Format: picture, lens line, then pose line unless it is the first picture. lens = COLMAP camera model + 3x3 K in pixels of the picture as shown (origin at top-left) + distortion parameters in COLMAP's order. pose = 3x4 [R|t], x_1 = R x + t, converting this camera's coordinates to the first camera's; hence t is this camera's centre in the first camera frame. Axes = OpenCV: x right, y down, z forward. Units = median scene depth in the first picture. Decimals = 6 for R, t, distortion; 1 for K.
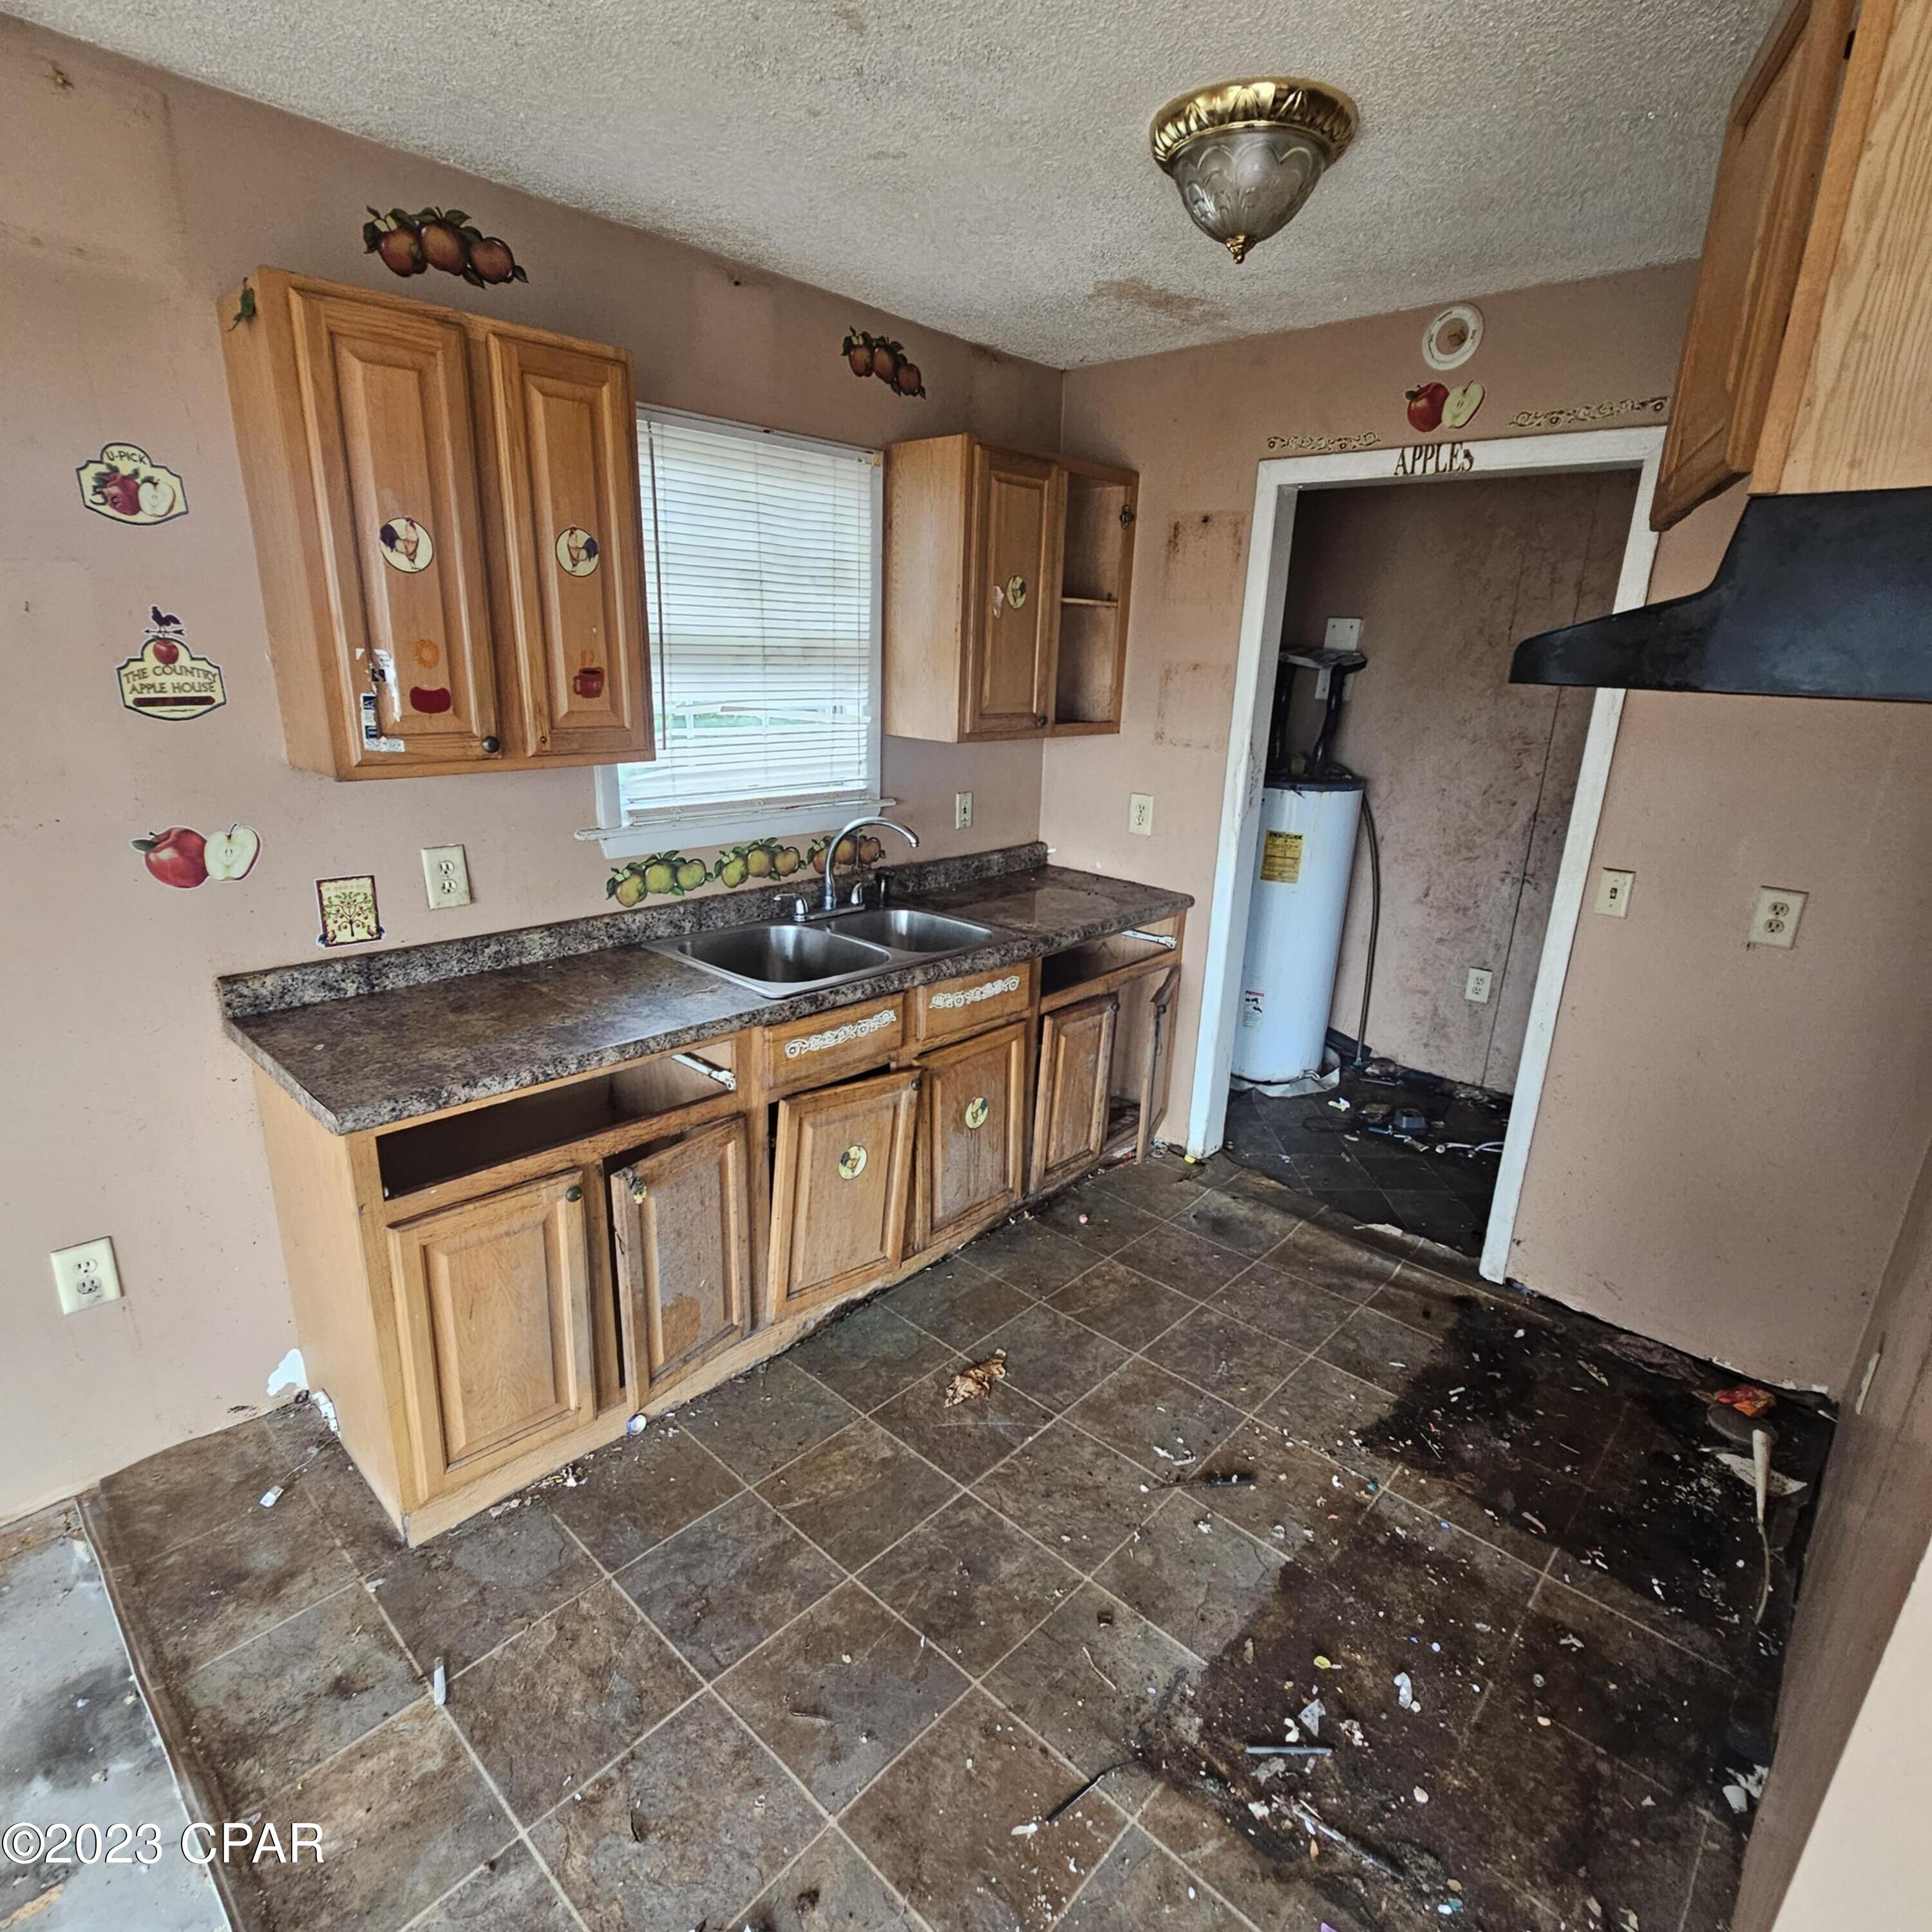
lens RADIAL K [[1075.5, 0, 963.6], [0, 1075.5, 981.0], [0, 0, 1]] dist [-0.000644, -0.000757]
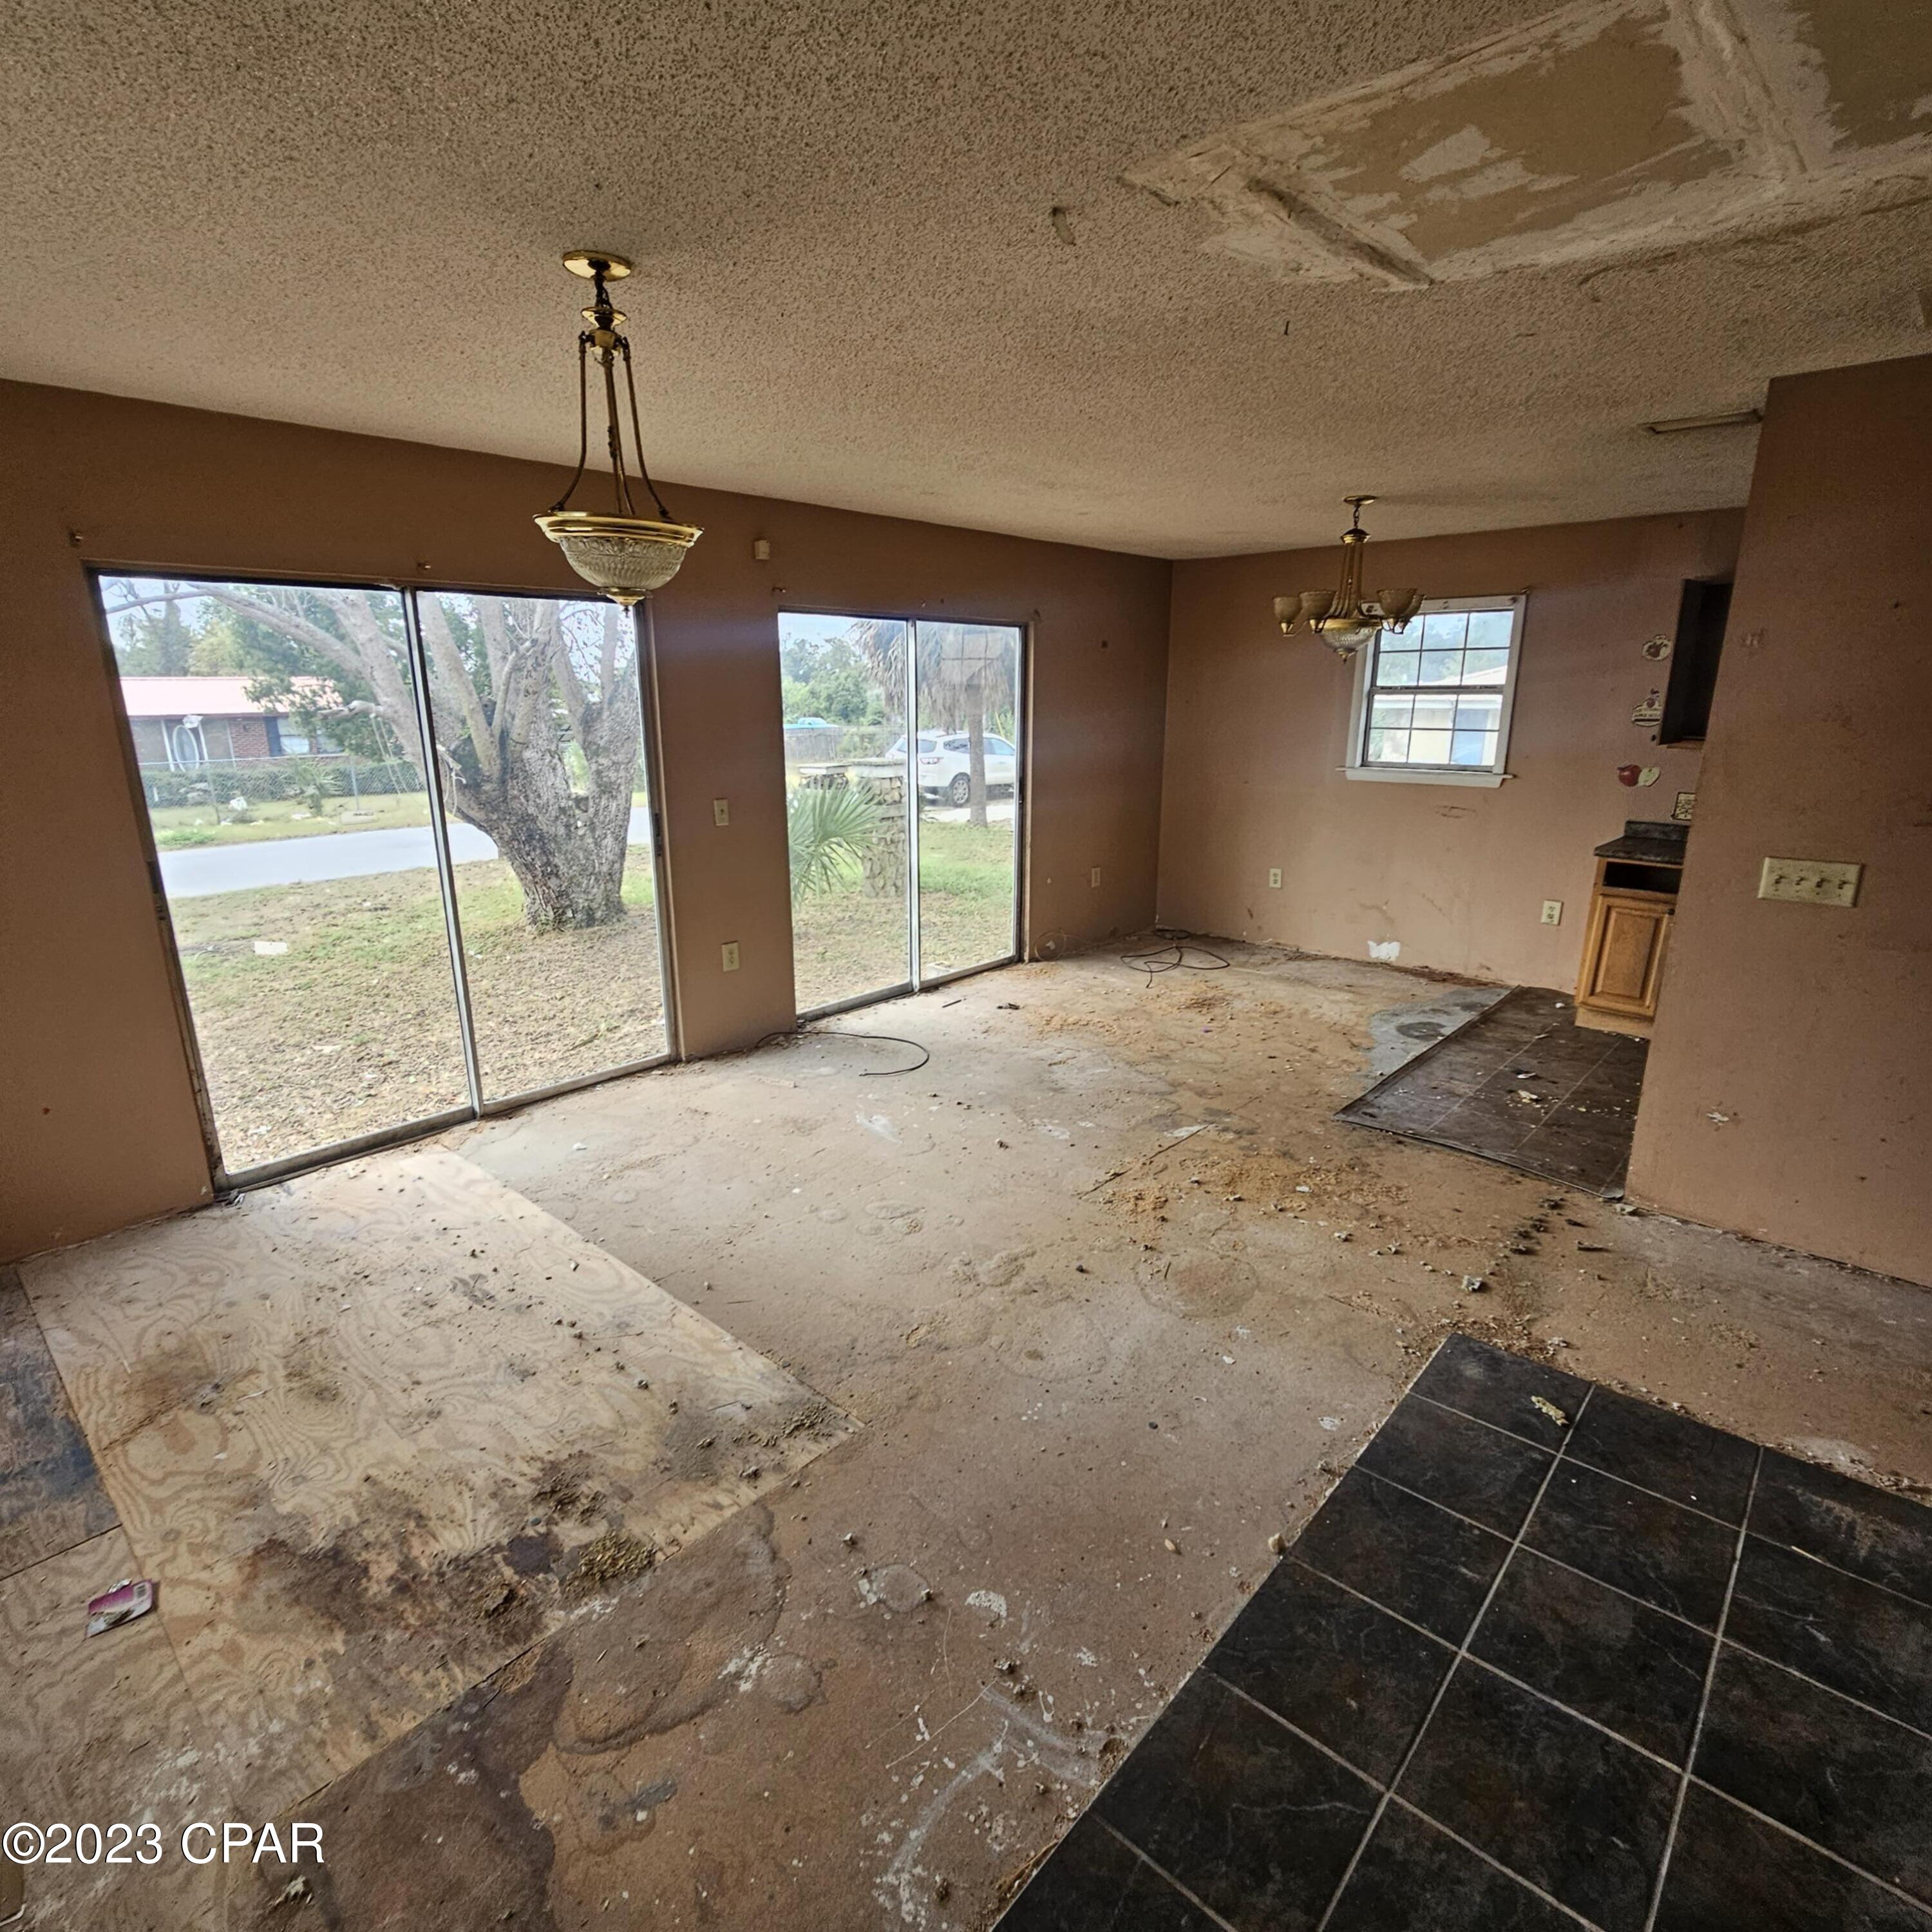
lens RADIAL K [[1075.5, 0, 959.1], [0, 1075.5, 974.7], [0, 0, 1]] dist [-0.000644, -0.000757]
pose [[0.027561, 0.229992, -0.972802, 2.064260], [-0.299307, 0.930422, 0.211493, 0.299750], [0.953759, 0.285338, 0.094482, -0.784555]]
